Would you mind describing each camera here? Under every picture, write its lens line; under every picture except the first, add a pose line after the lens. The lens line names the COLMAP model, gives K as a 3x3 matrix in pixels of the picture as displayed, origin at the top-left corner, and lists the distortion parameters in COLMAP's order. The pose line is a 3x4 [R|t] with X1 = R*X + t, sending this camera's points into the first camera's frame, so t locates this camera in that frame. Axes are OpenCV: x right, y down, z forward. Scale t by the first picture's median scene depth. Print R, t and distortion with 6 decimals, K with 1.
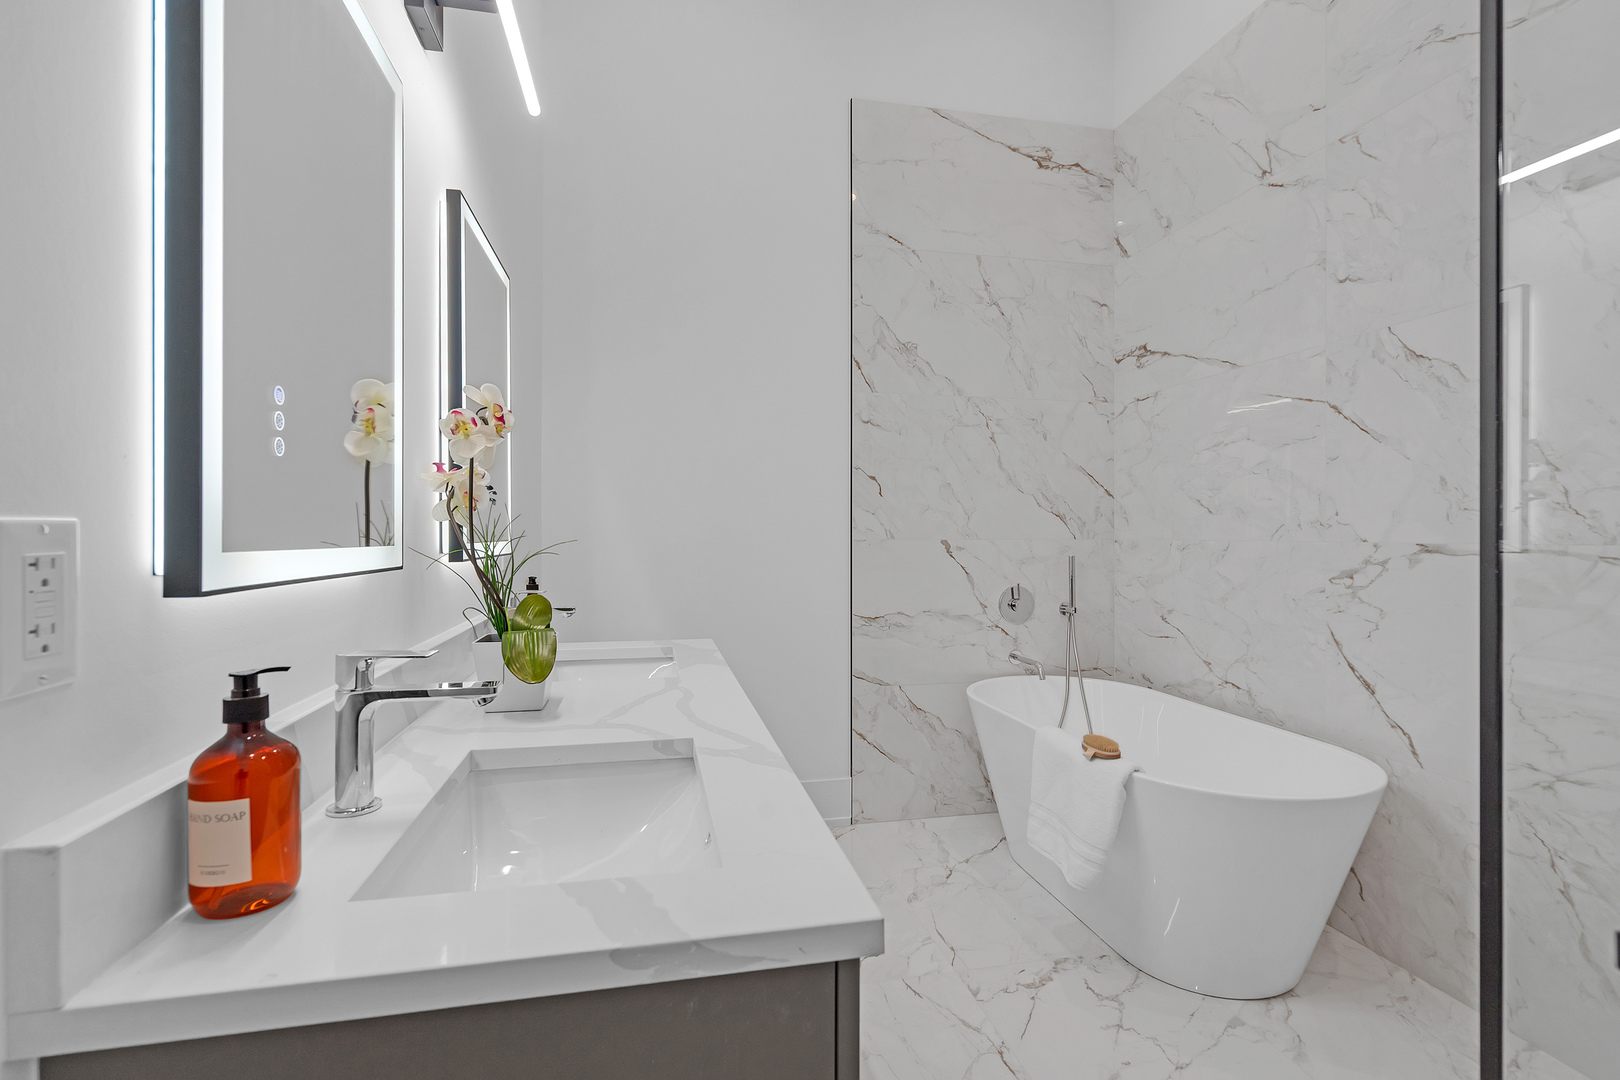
lens RADIAL K [[762.1, 0, 781.9], [0, 762.1, 534.6], [0, 0, 1]] dist [0.004374, -0.001351]
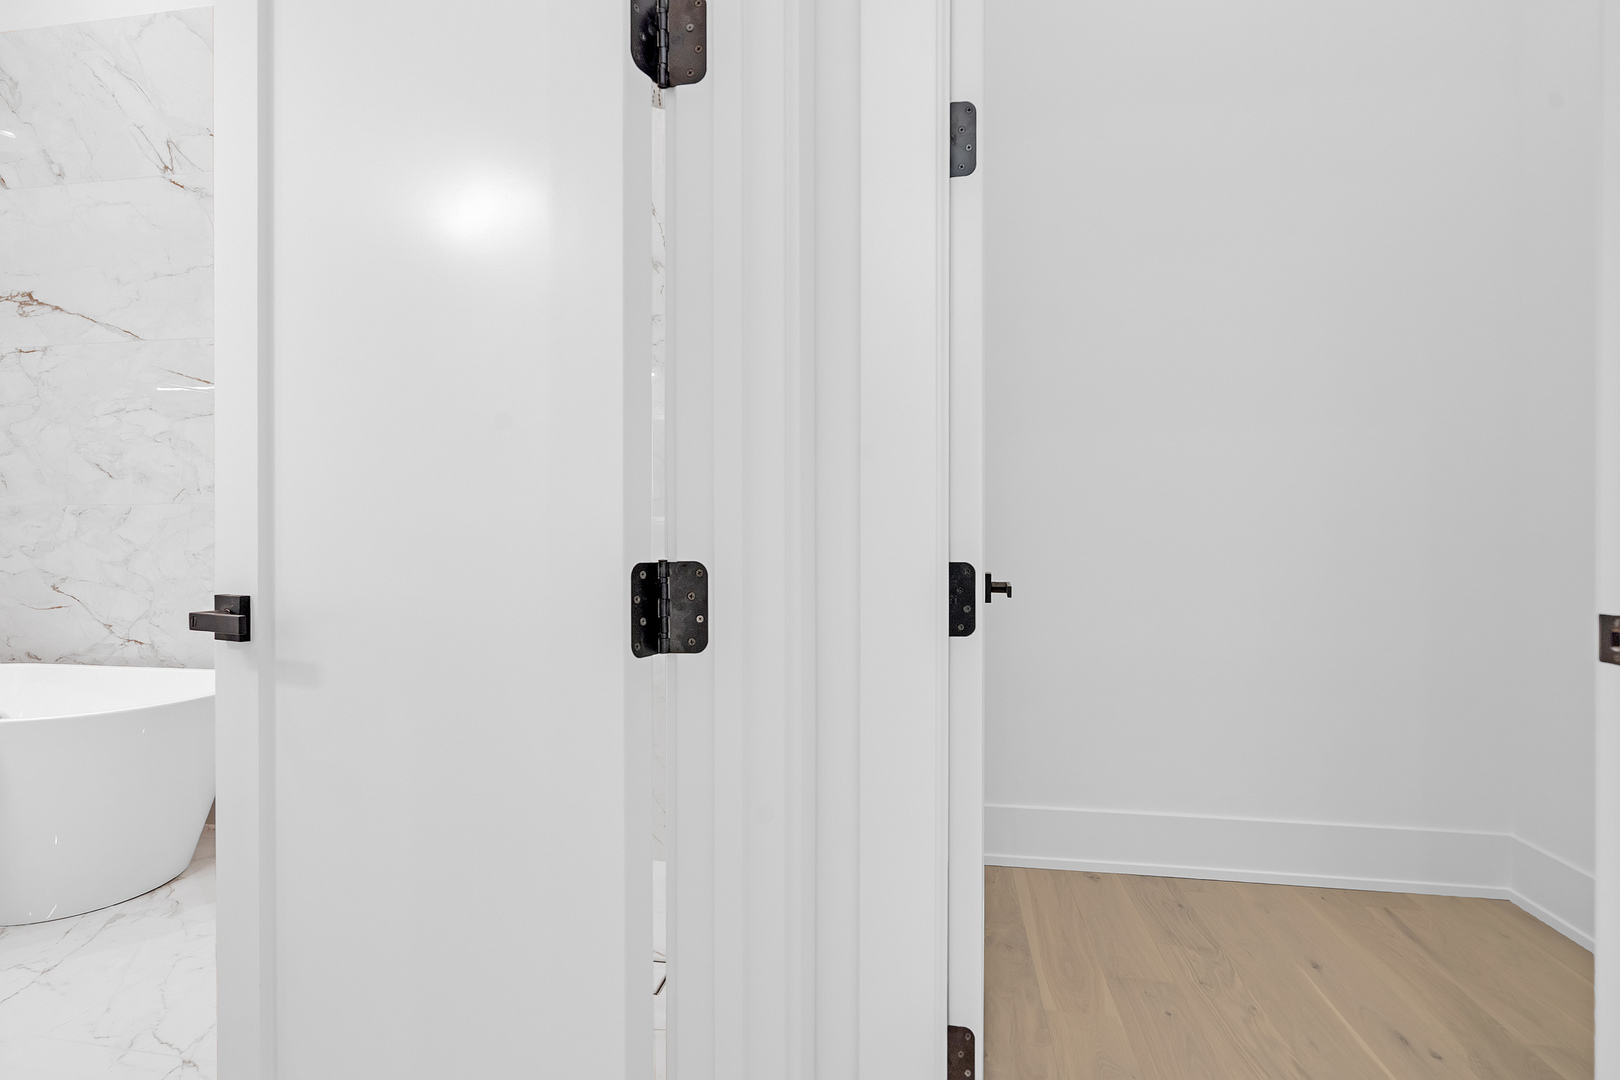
lens RADIAL K [[762.1, 0, 821.7], [0, 762.1, 541.4], [0, 0, 1]] dist [0.004374, -0.001351]
pose [[0.343212, -0.000795, 0.939258, -0.085519], [-0.000470, 0.999999, 0.001018, 0.068459], [-0.939258, -0.000791, 0.343211, -0.293710]]
